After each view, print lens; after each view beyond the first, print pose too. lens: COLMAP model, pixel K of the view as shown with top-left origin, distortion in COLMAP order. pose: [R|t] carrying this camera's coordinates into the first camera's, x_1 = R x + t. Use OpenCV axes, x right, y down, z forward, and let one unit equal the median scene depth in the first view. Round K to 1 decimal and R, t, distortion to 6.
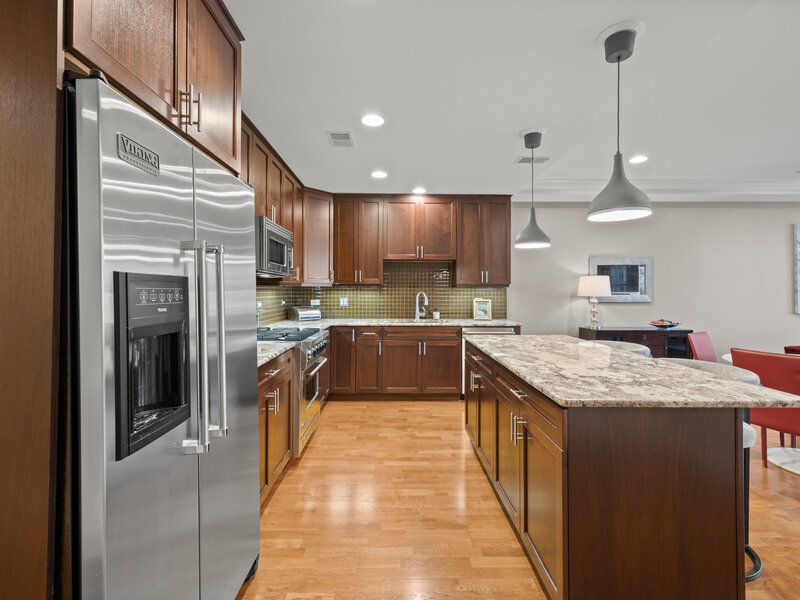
lens RADIAL K [[350.0, 0, 407.8], [0, 350.0, 293.6], [0, 0, 1]] dist [-0.001728, -0.000422]
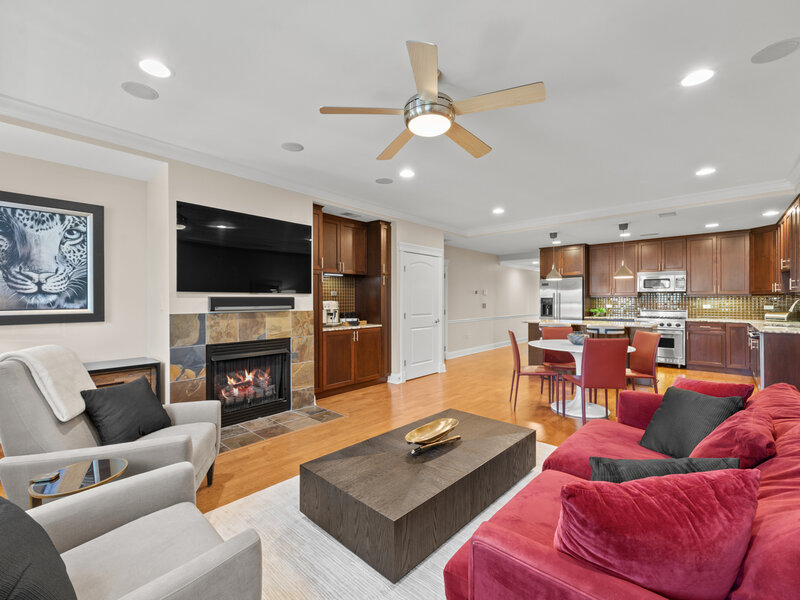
lens RADIAL K [[350.0, 0, 397.7], [0, 350.0, 302.4], [0, 0, 1]] dist [-0.001728, -0.000422]
pose [[-0.679534, 0.000749, -0.733644, 1.650351], [-0.010521, 0.999887, 0.010766, 0.004731], [0.733569, 0.015035, -0.679449, 0.826007]]
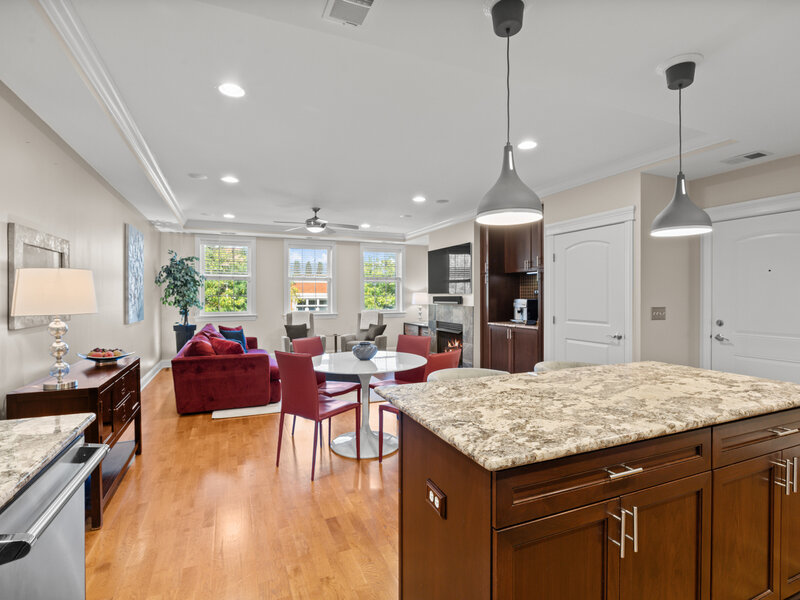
lens RADIAL K [[399.5, 0, 400.9], [0, 399.5, 296.4], [0, 0, 1]] dist [0.000545, -0.002145]
pose [[-0.387480, -0.004671, 0.921866, -0.098511], [0.014213, 0.999838, 0.011040, -0.014721], [-0.921769, 0.017380, -0.387351, 0.797099]]
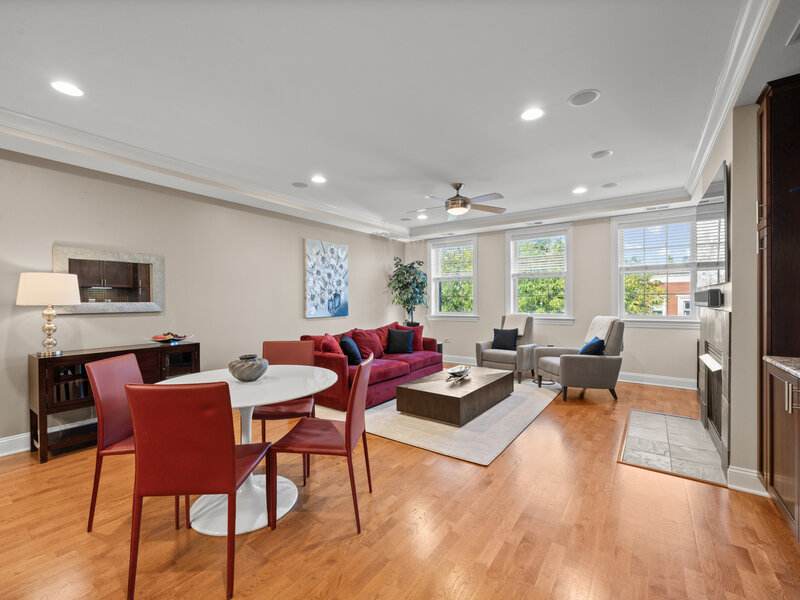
lens RADIAL K [[350.0, 0, 391.6], [0, 350.0, 302.0], [0, 0, 1]] dist [-0.001728, -0.000422]
pose [[0.594972, -0.007491, 0.803711, 0.391039], [0.021280, 0.999753, -0.006435, 0.020042], [-0.803464, 0.020931, 0.594985, 0.116361]]
